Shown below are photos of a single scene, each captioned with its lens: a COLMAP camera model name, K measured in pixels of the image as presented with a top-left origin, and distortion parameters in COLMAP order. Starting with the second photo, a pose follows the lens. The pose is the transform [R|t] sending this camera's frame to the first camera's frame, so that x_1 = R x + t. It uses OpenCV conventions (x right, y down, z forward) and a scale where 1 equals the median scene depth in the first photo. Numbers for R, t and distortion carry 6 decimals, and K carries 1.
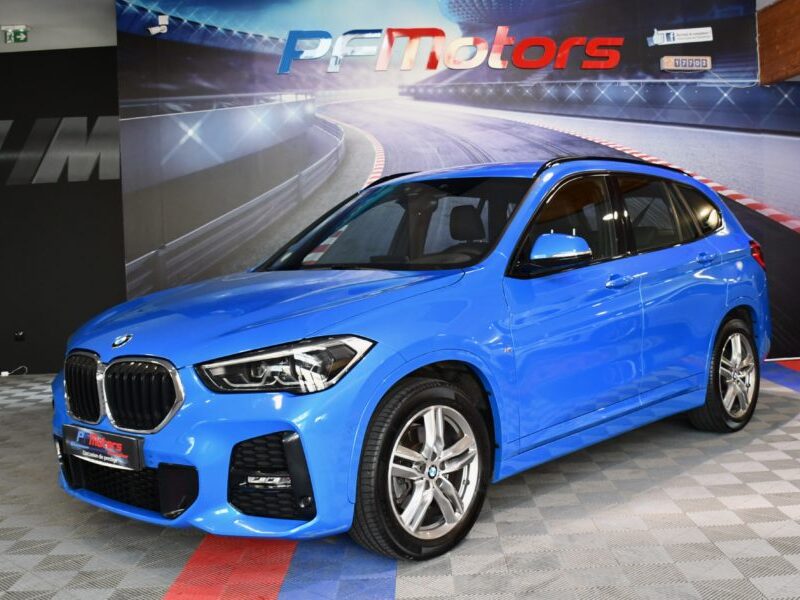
lens RADIAL K [[955.0, 0, 423.0], [0, 955.0, 323.4], [0, 0, 1]] dist [-0.119575, 0.000000]
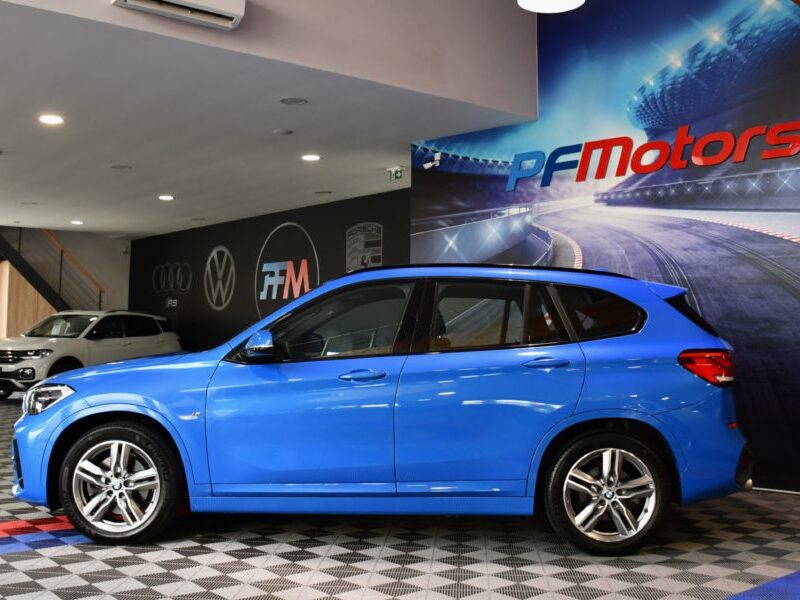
lens RADIAL K [[912.1, 0, 413.1], [0, 912.1, 271.5], [0, 0, 1]] dist [-0.110989, 0.000000]
pose [[0.641308, -0.012820, -0.767176, 0.644701], [-0.099656, 0.989999, -0.099849, -0.038109], [0.760784, 0.140487, 0.633617, 0.196235]]
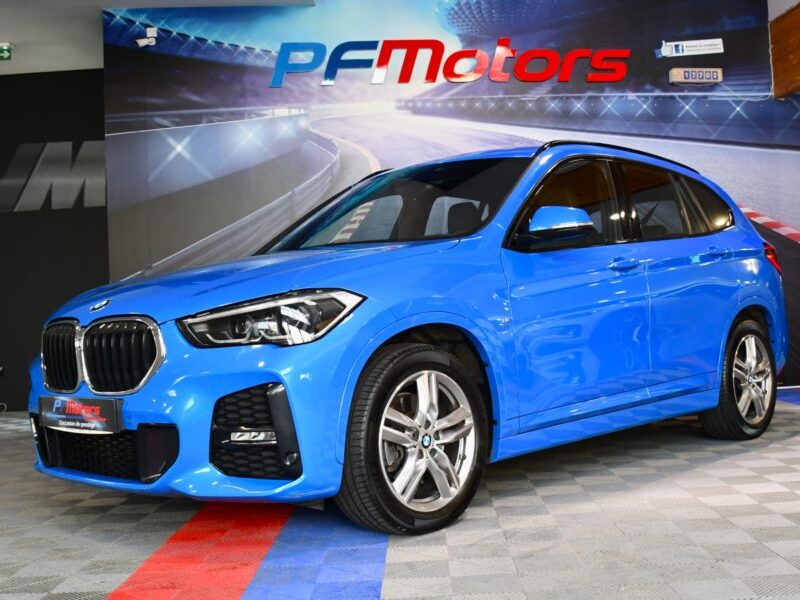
lens RADIAL K [[1010.7, 0, 415.7], [0, 1010.7, 360.0], [0, 0, 1]] dist [-0.120670, 0.000000]
pose [[0.999917, -0.004305, -0.012183, 0.005627], [0.003815, 0.999196, -0.039916, 0.053939], [0.012346, 0.039866, 0.999129, -0.003619]]
